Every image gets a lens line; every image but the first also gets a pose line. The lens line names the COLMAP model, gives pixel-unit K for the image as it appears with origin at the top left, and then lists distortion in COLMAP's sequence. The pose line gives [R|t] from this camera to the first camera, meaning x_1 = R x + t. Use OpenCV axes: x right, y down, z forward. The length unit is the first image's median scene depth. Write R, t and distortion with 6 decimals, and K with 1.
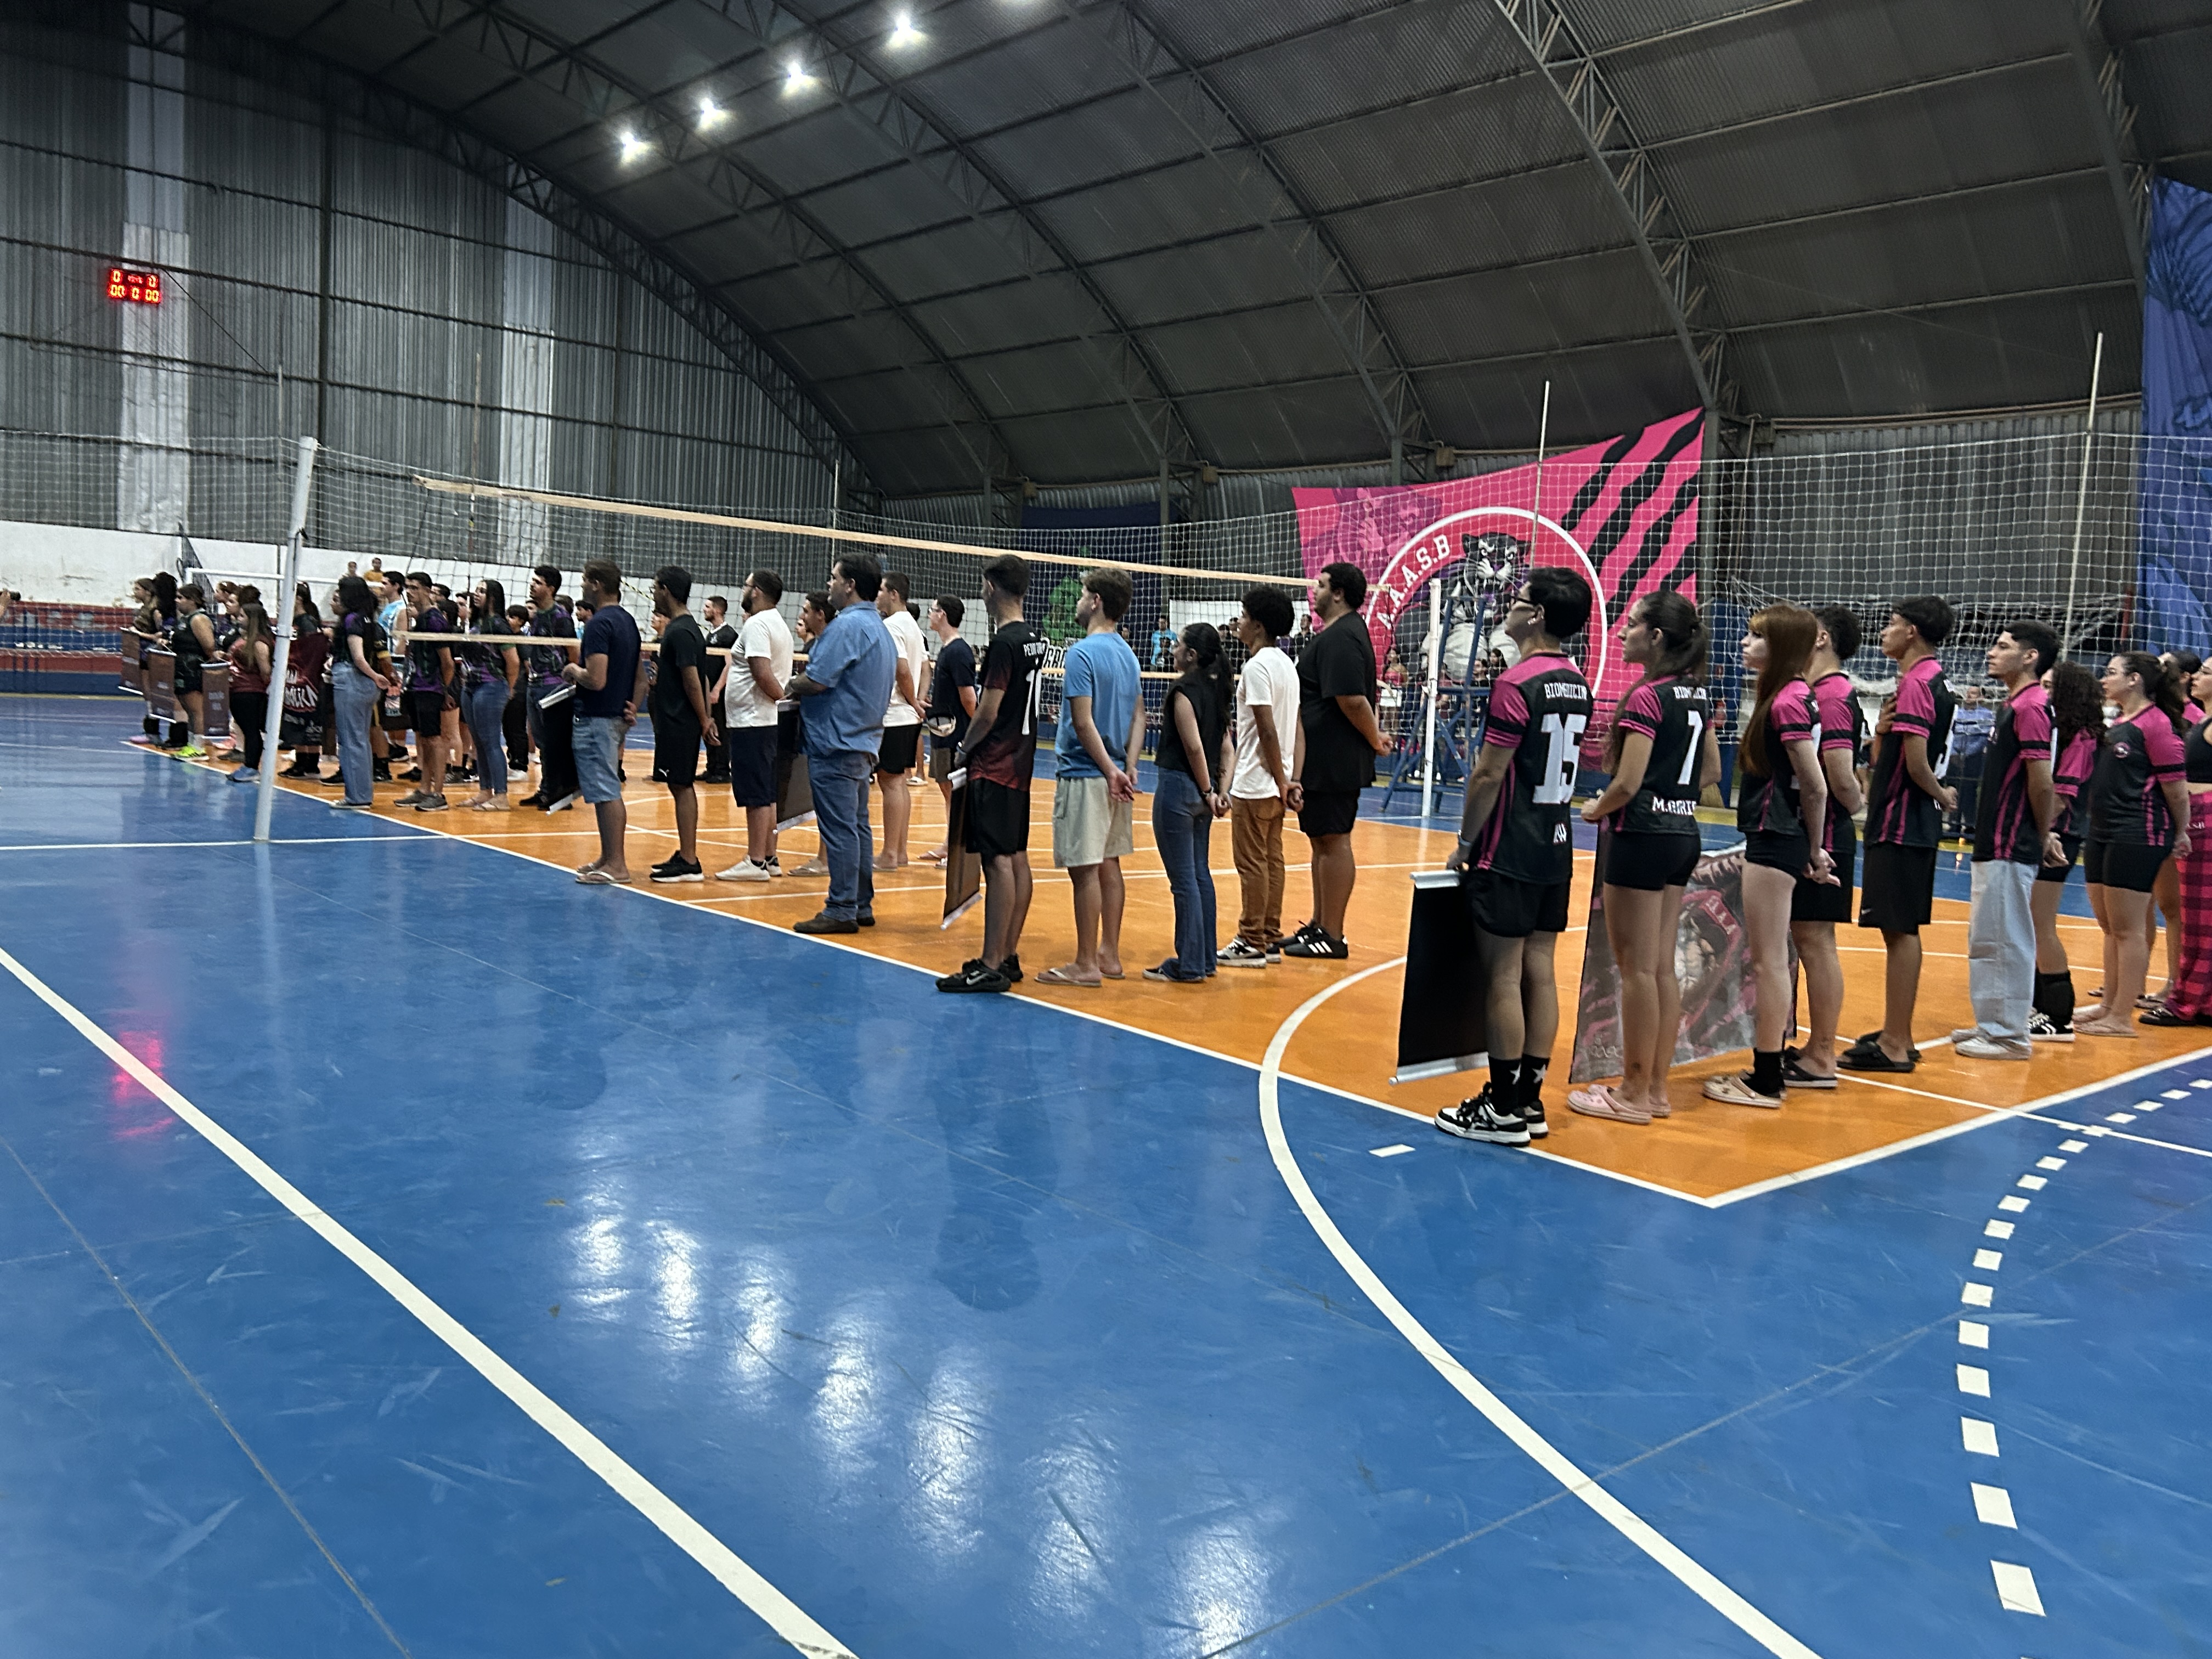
lens RADIAL K [[1715.0, 0, 1112.5], [0, 1715.0, 842.1], [0, 0, 1]] dist [0.042005, -0.051476]
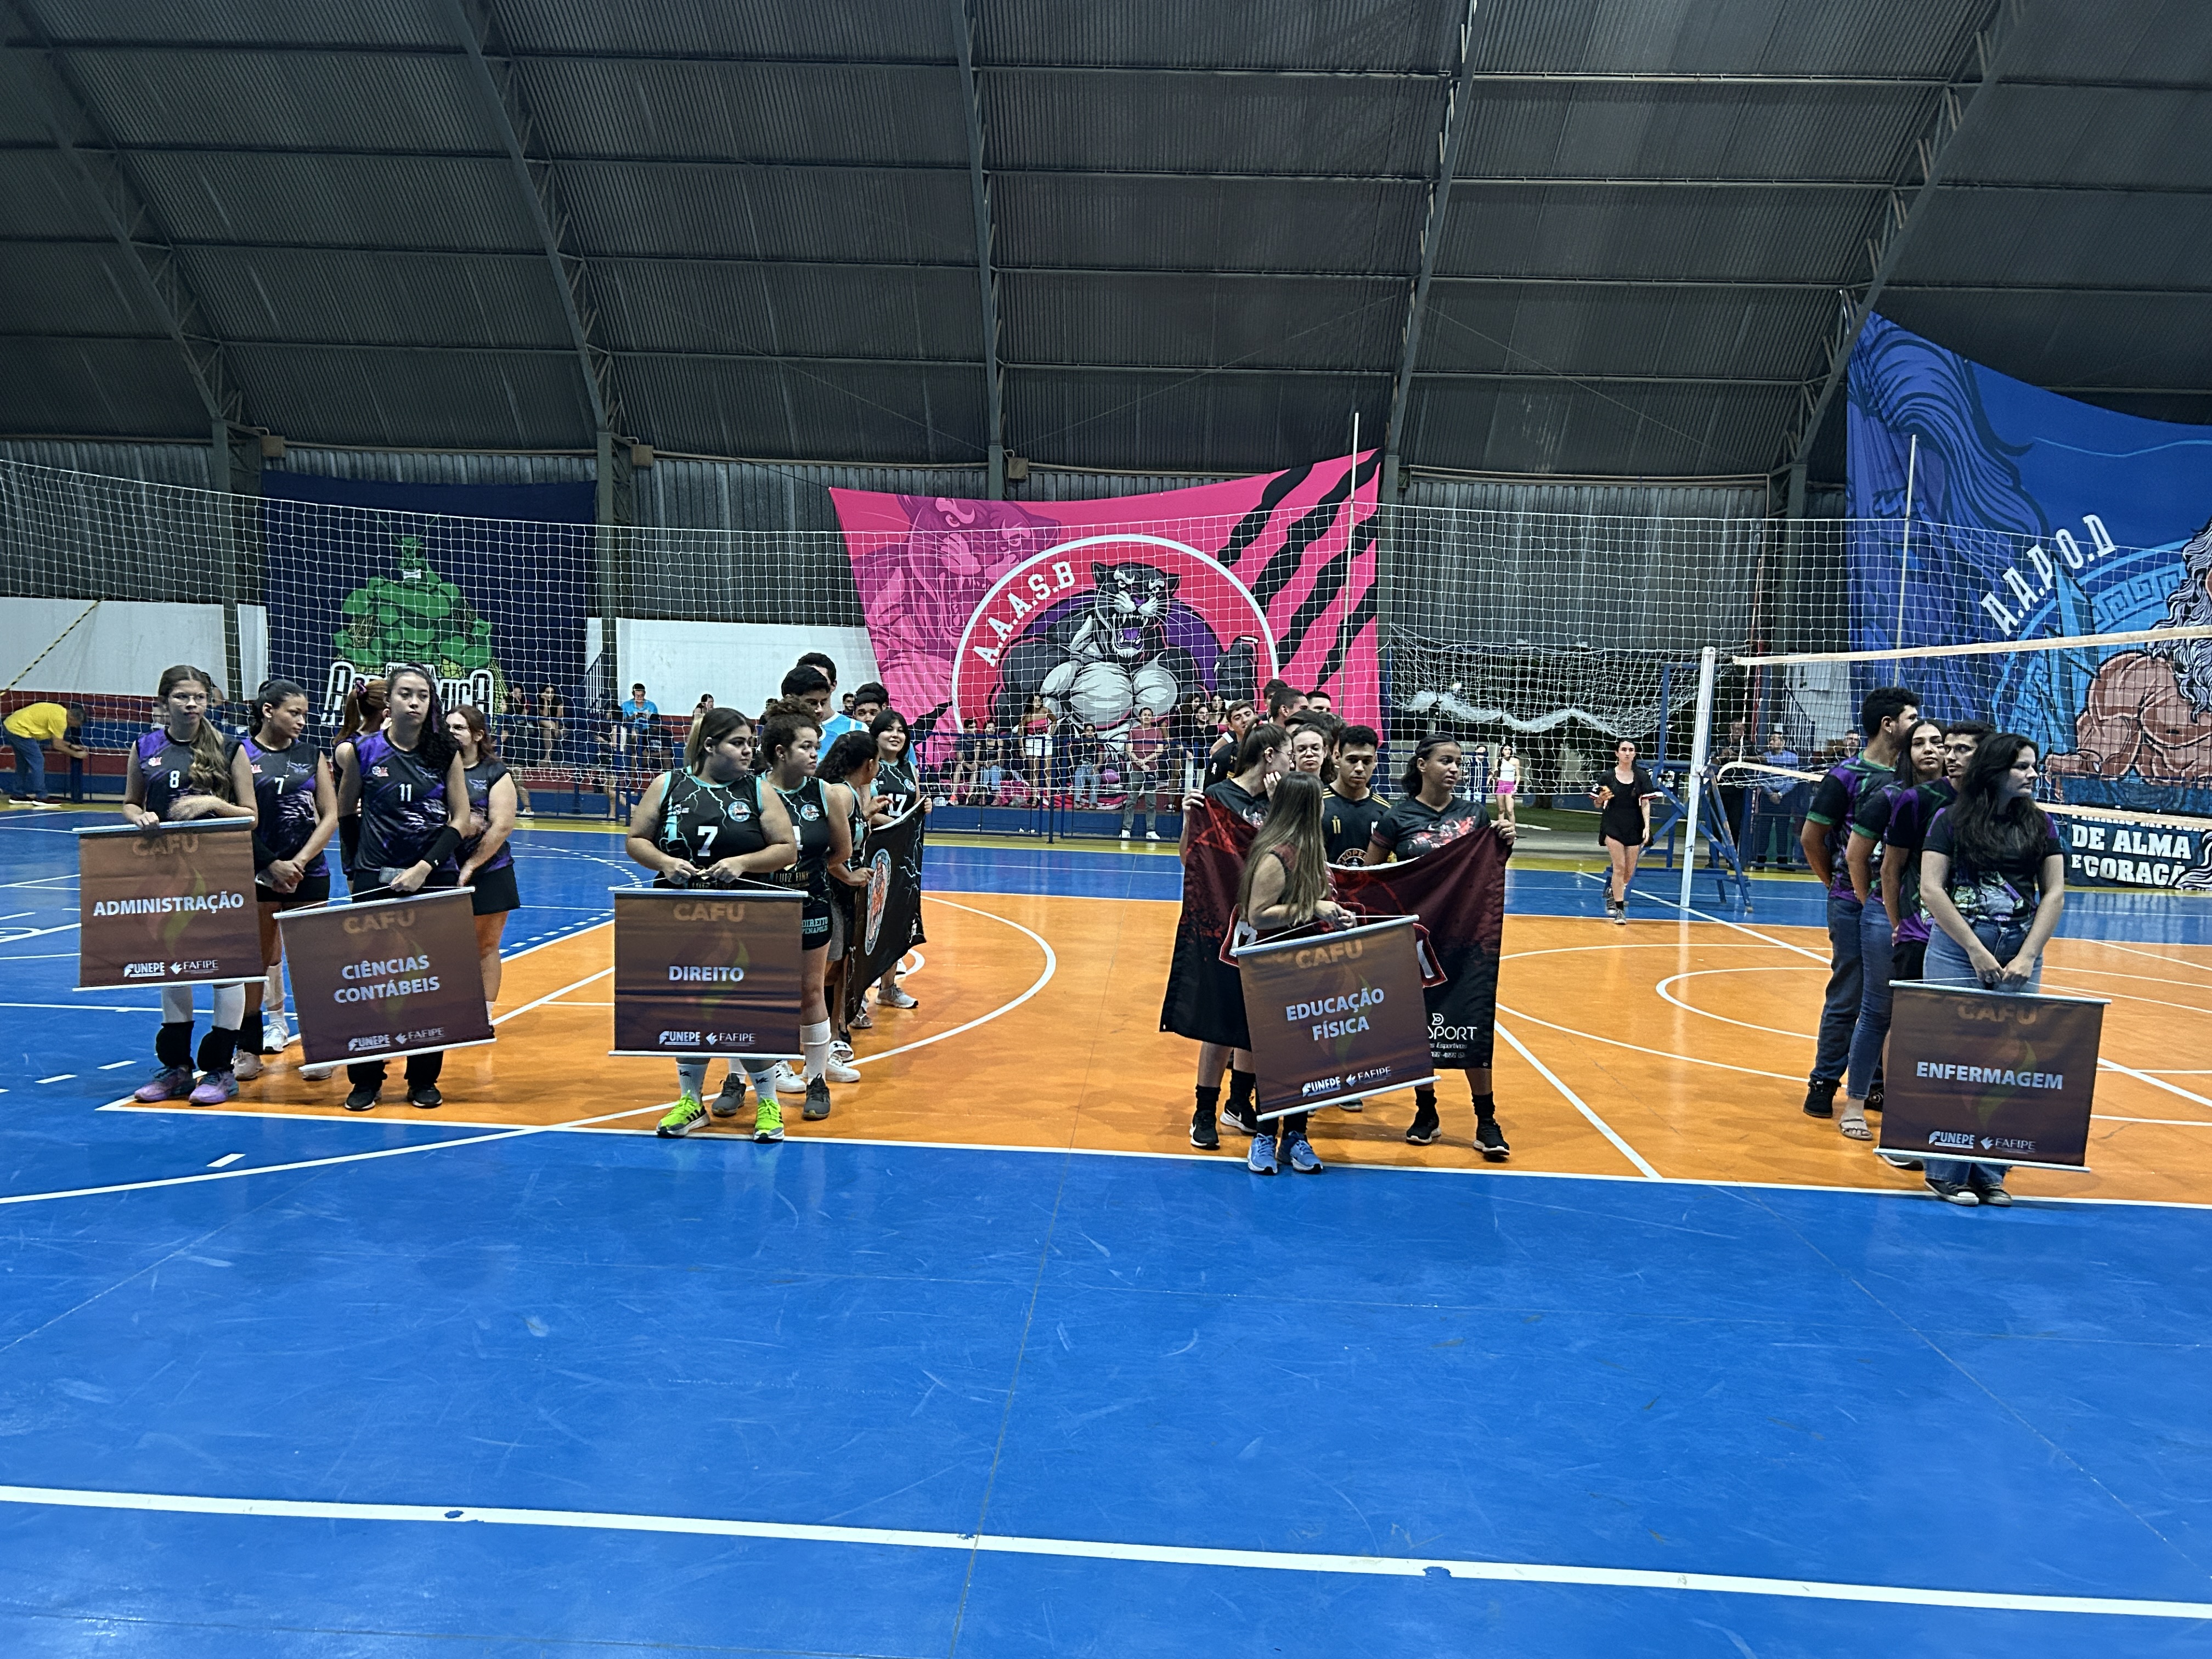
lens RADIAL K [[1715.0, 0, 1105.7], [0, 1715.0, 815.2], [0, 0, 1]] dist [0.042005, -0.051476]
pose [[0.696298, -0.081014, 0.713166, -0.433131], [0.072328, 0.996472, 0.042580, -0.087428], [-0.714099, 0.021934, 0.699701, 0.387667]]
